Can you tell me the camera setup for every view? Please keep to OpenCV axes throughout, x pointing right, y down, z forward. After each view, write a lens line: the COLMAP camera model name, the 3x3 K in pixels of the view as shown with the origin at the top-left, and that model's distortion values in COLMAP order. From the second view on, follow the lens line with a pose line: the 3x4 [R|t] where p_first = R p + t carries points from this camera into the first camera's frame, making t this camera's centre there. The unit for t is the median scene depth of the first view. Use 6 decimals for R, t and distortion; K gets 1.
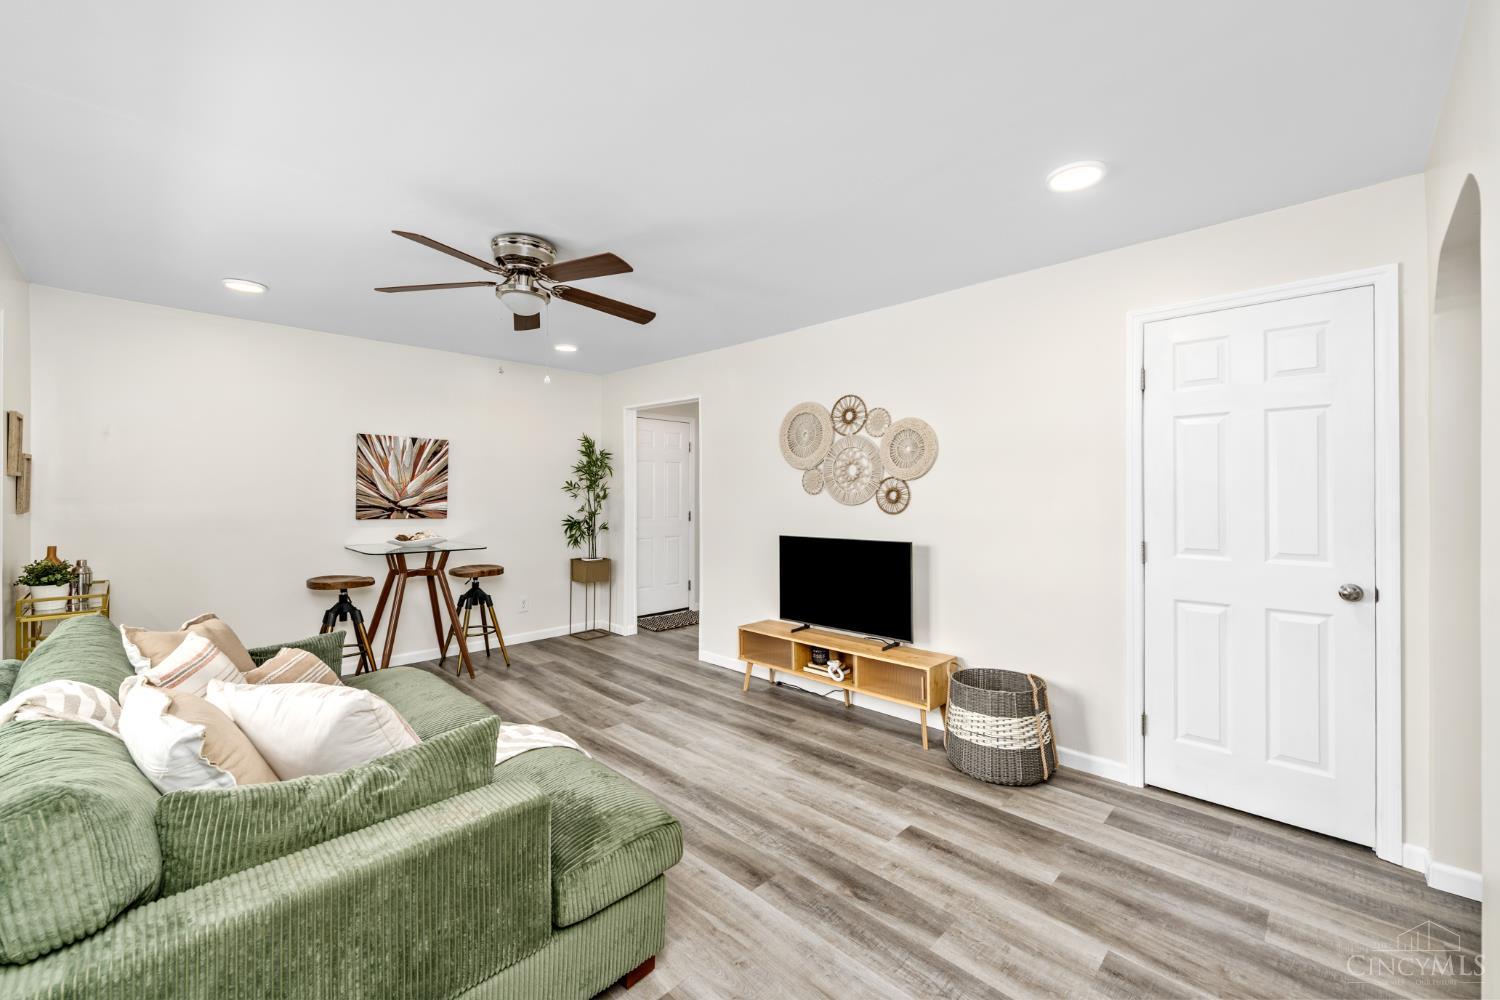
lens RADIAL K [[600.6, 0, 740.9], [0, 600.6, 500.9], [0, 0, 1]] dist [-0.001582, -0.000142]
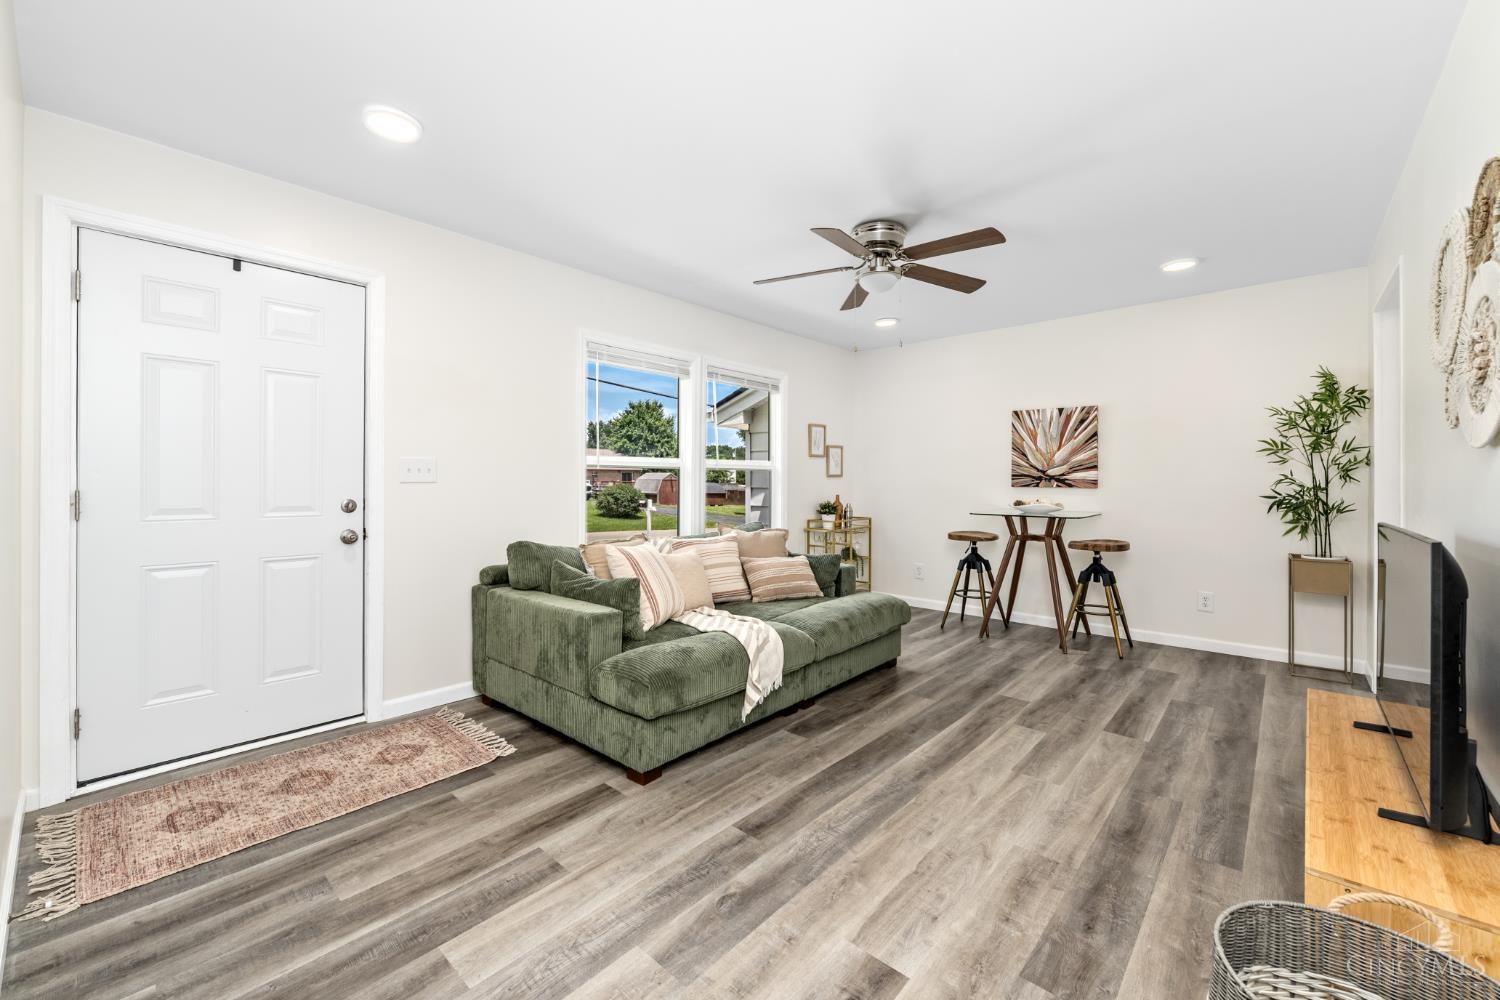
lens RADIAL K [[600.6, 0, 744.1], [0, 600.6, 483.7], [0, 0, 1]] dist [-0.001582, -0.000142]
pose [[0.043898, 0.000960, -0.999036, 0.548091], [-0.011543, 0.999933, 0.000454, 0.035452], [0.998969, 0.011512, 0.043906, 0.511635]]
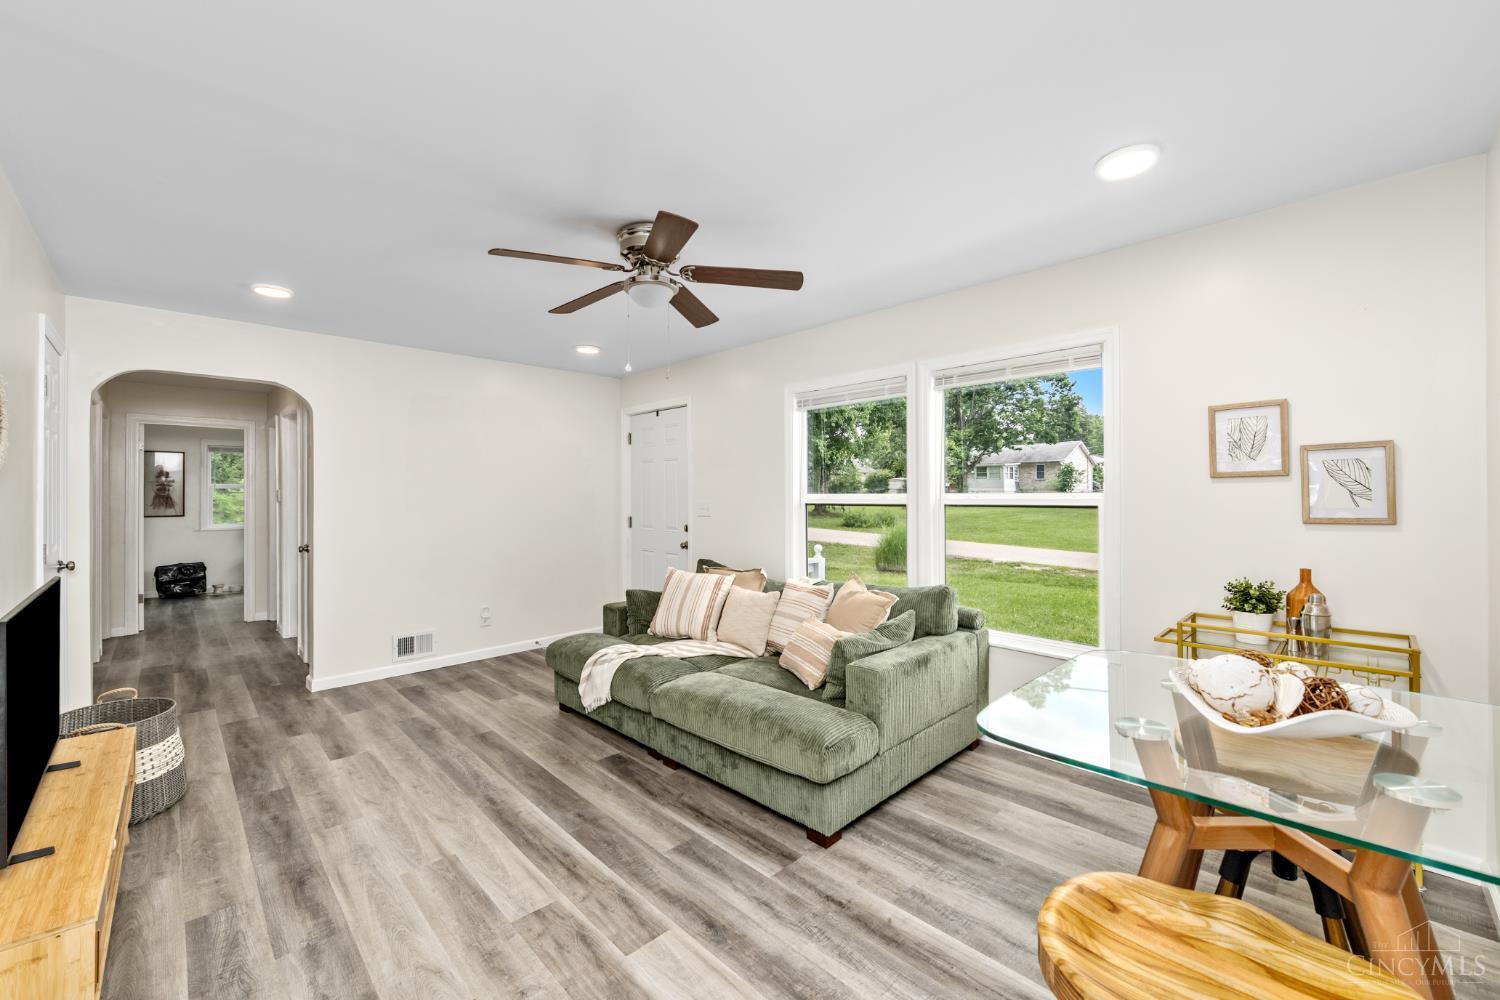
lens RADIAL K [[600.6, 0, 740.8], [0, 600.6, 494.4], [0, 0, 1]] dist [-0.001582, -0.000142]
pose [[-0.999701, 0.000088, 0.024468, -0.386240], [0.000284, 0.999968, 0.007984, -0.018553], [-0.024467, 0.007989, -0.999669, 1.417099]]
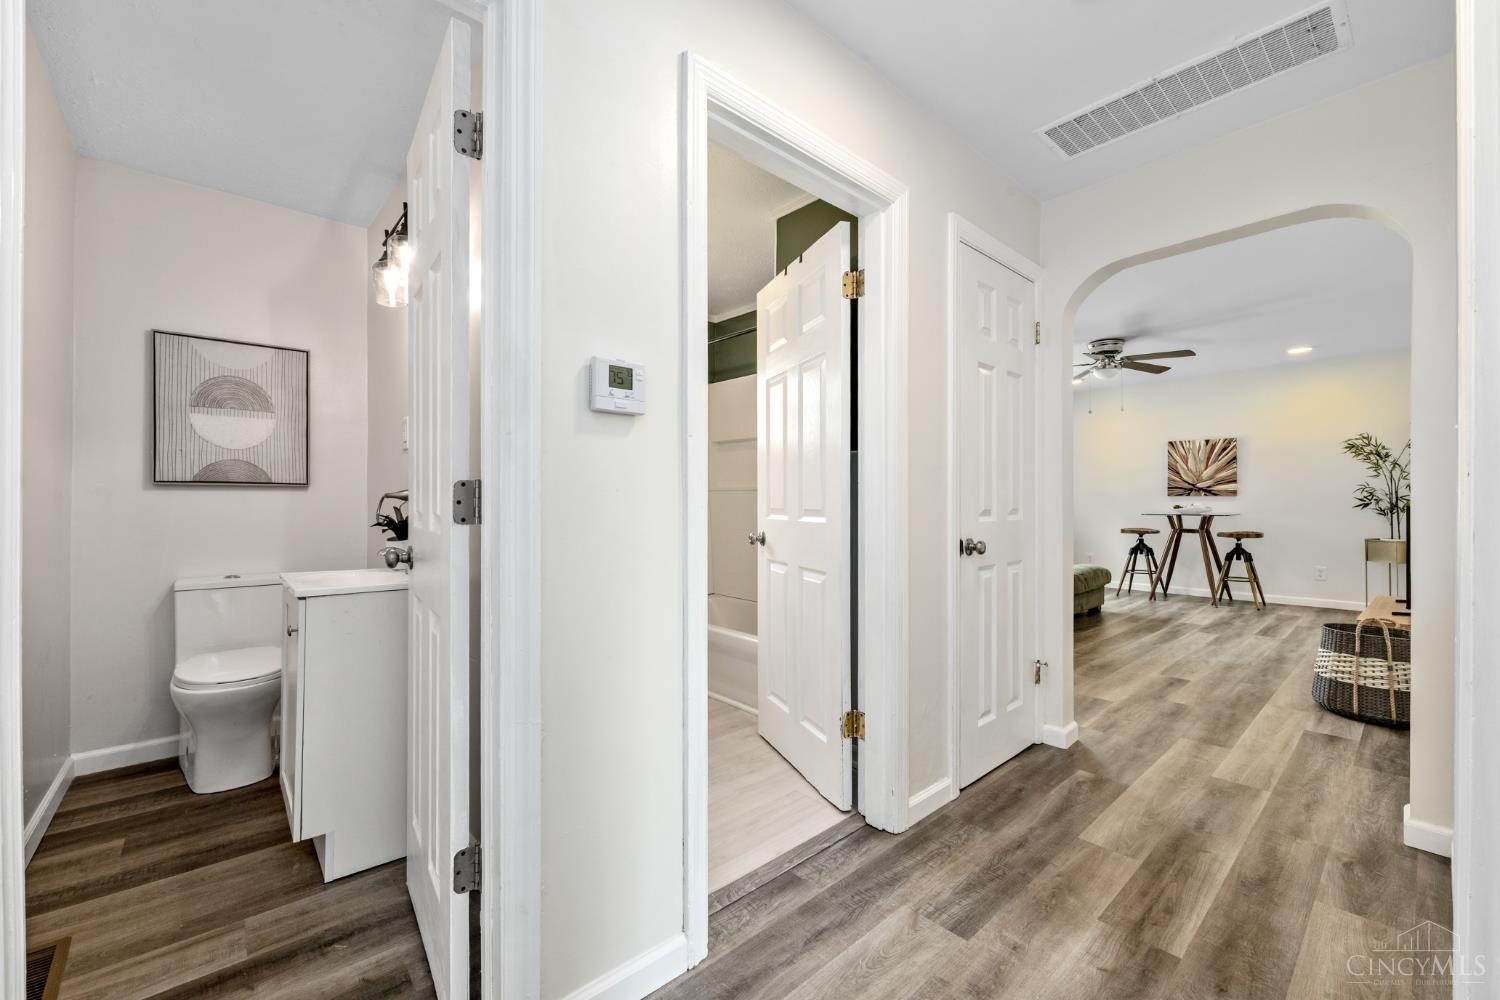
lens RADIAL K [[600.6, 0, 740.5], [0, 600.6, 503.1], [0, 0, 1]] dist [-0.001582, -0.000142]
pose [[-0.073585, 0.000576, -0.997289, 1.186395], [-0.004568, 0.999989, 0.000914, 0.061729], [0.997278, 0.004623, -0.073582, -0.012621]]
